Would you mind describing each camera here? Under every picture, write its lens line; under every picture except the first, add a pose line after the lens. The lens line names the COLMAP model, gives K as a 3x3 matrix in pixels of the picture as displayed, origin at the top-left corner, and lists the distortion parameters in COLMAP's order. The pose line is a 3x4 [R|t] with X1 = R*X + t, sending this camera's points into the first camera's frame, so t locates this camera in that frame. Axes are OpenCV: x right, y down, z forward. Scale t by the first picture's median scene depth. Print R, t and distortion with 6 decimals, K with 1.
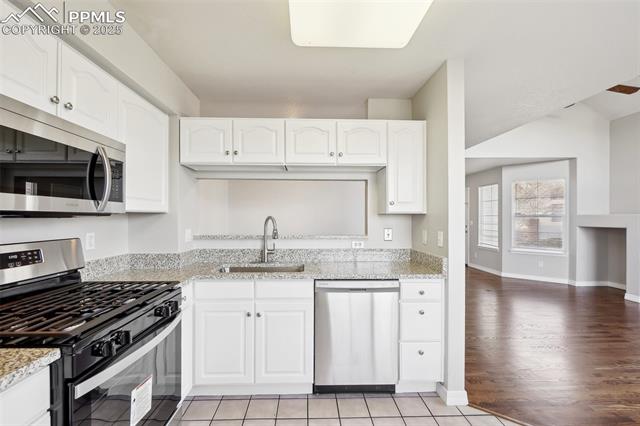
lens RADIAL K [[292.3, 0, 316.9], [0, 292.3, 207.6], [0, 0, 1]] dist [0.000513, -0.000545]
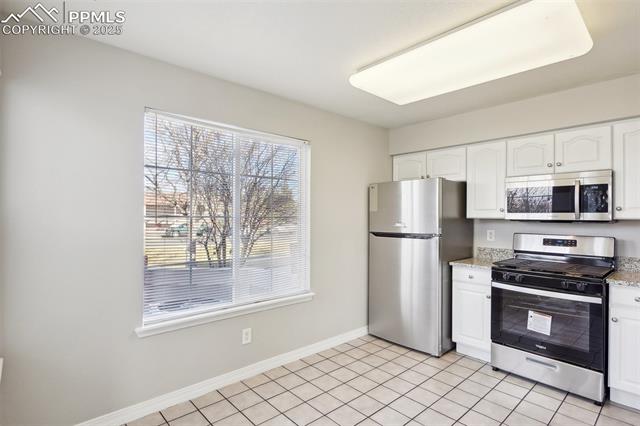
lens RADIAL K [[329.5, 0, 319.0], [0, 329.5, 215.8], [0, 0, 1]] dist [-0.001331, -0.000310]
pose [[-0.755837, -0.007382, -0.654719, 1.041944], [0.008312, 0.999748, -0.020869, 0.015369], [0.654707, -0.021216, -0.755585, 0.981745]]
